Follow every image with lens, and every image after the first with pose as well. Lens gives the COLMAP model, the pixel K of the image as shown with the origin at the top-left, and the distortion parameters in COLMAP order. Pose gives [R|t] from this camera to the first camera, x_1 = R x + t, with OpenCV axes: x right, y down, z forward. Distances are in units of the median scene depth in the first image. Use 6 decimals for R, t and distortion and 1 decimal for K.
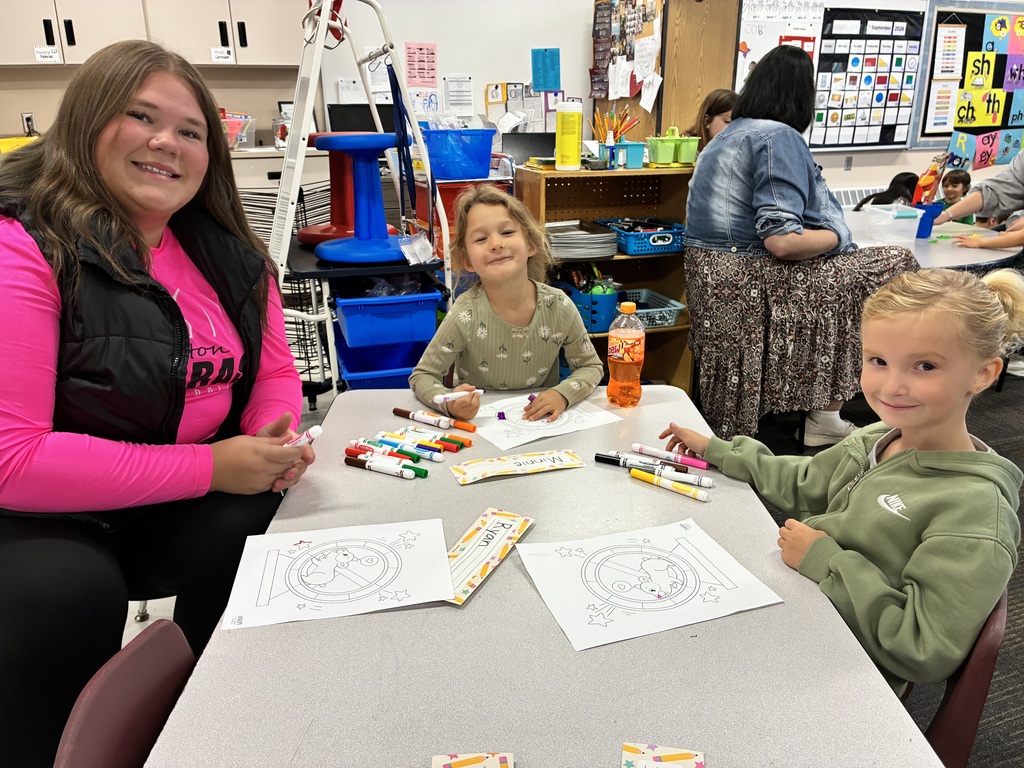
lens RADIAL K [[779.4, 0, 505.7], [0, 779.4, 384.8], [0, 0, 1]] dist [0.063148, -0.094279]
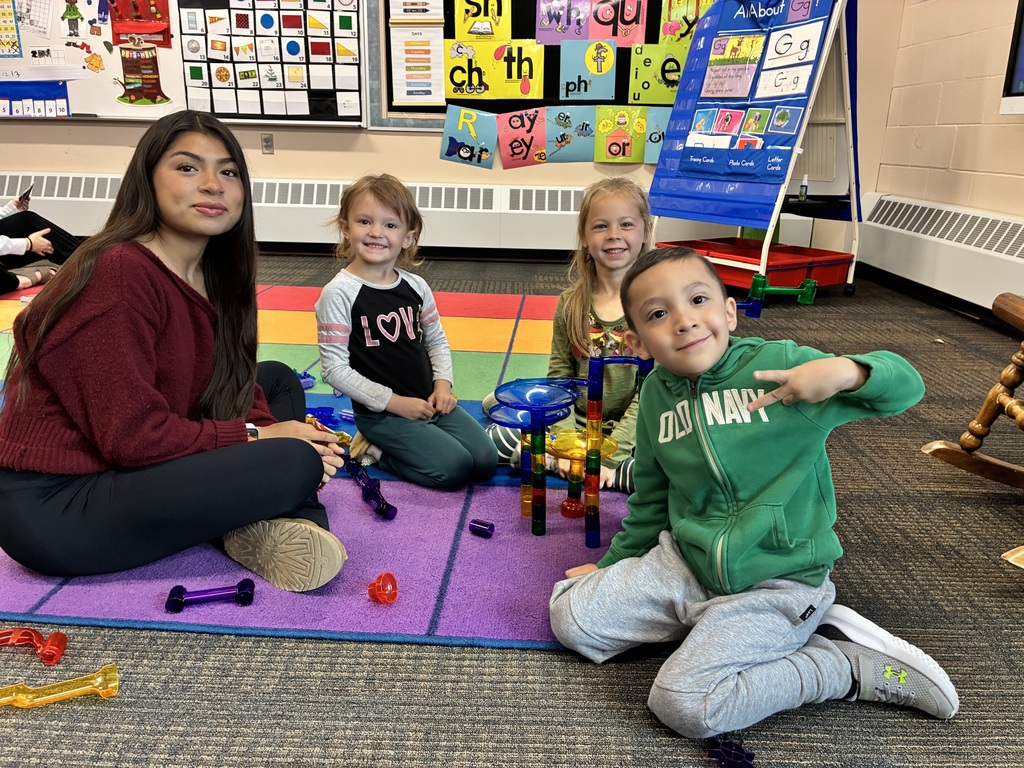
lens RADIAL K [[779.4, 0, 506.9], [0, 779.4, 388.3], [0, 0, 1]] dist [0.063148, -0.094279]
pose [[0.941597, 0.117796, -0.315465, 0.912389], [-0.141614, 0.988470, -0.053591, -0.063689], [0.305515, 0.095135, 0.947423, 0.444928]]
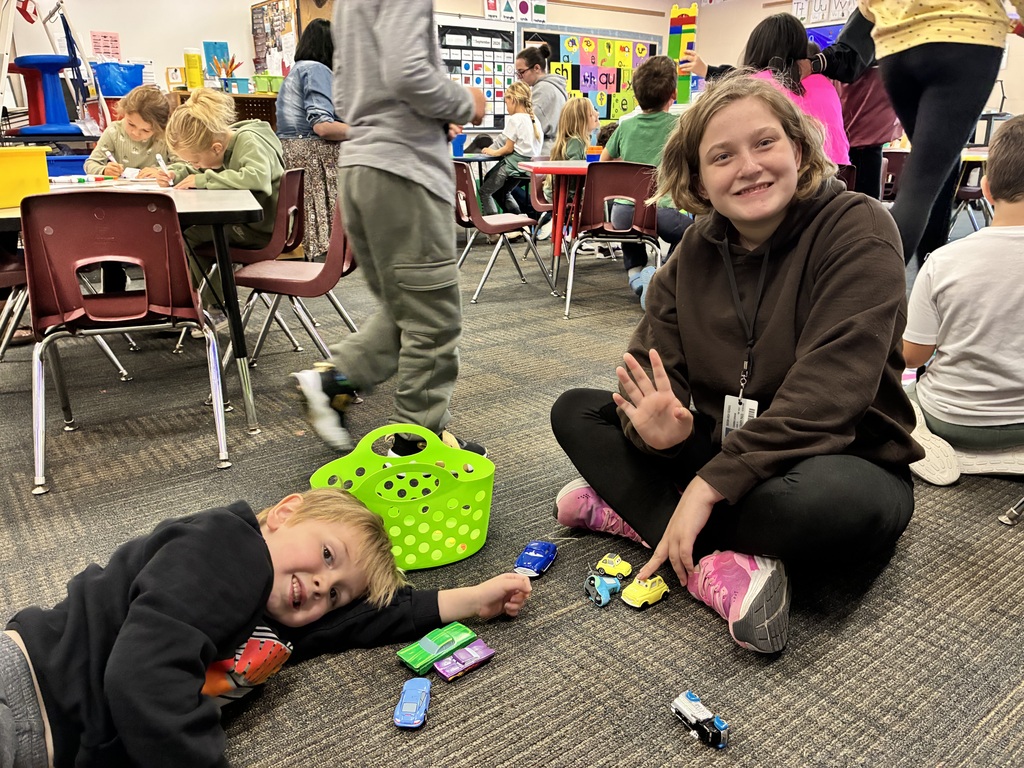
lens RADIAL K [[779.4, 0, 508.4], [0, 779.4, 373.4], [0, 0, 1]] dist [0.063148, -0.094279]
pose [[0.949209, -0.085123, 0.302912, 0.059153], [0.099535, 0.994505, -0.032434, 0.161086], [-0.298487, 0.060937, 0.952466, -0.265567]]
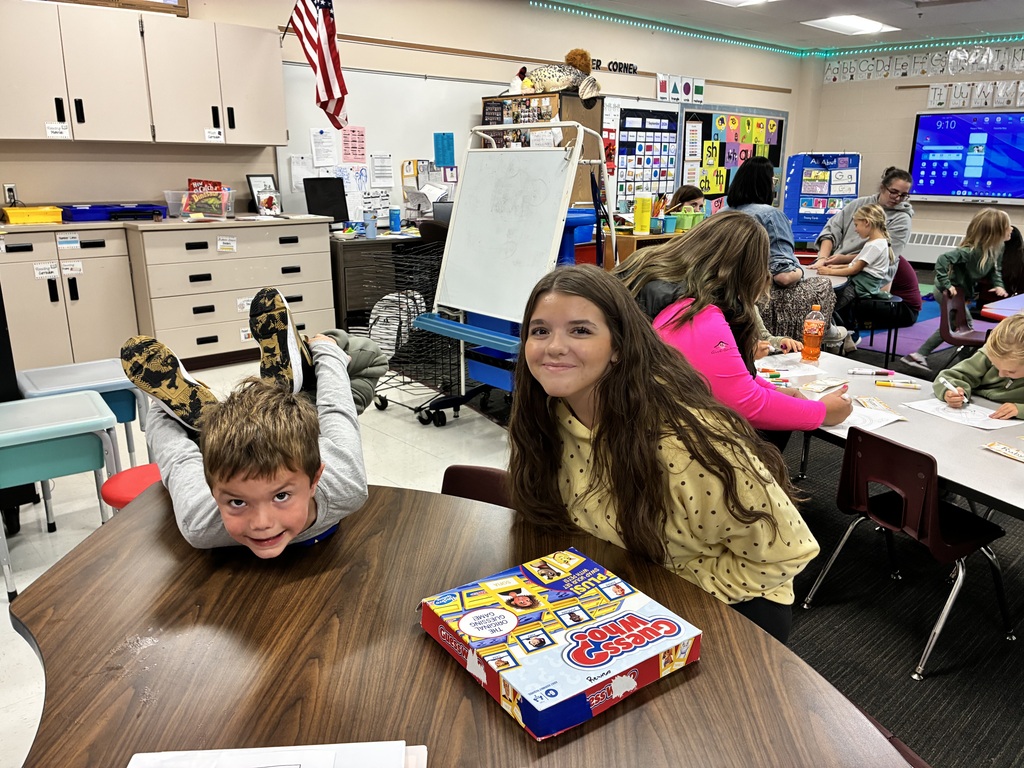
lens RADIAL K [[779.4, 0, 518.5], [0, 779.4, 381.3], [0, 0, 1]] dist [0.063148, -0.094279]
pose [[0.914494, -0.090635, 0.394317, -0.308219], [0.116257, 0.992351, -0.041527, 0.017745], [-0.387537, 0.083819, 0.918036, -0.115988]]
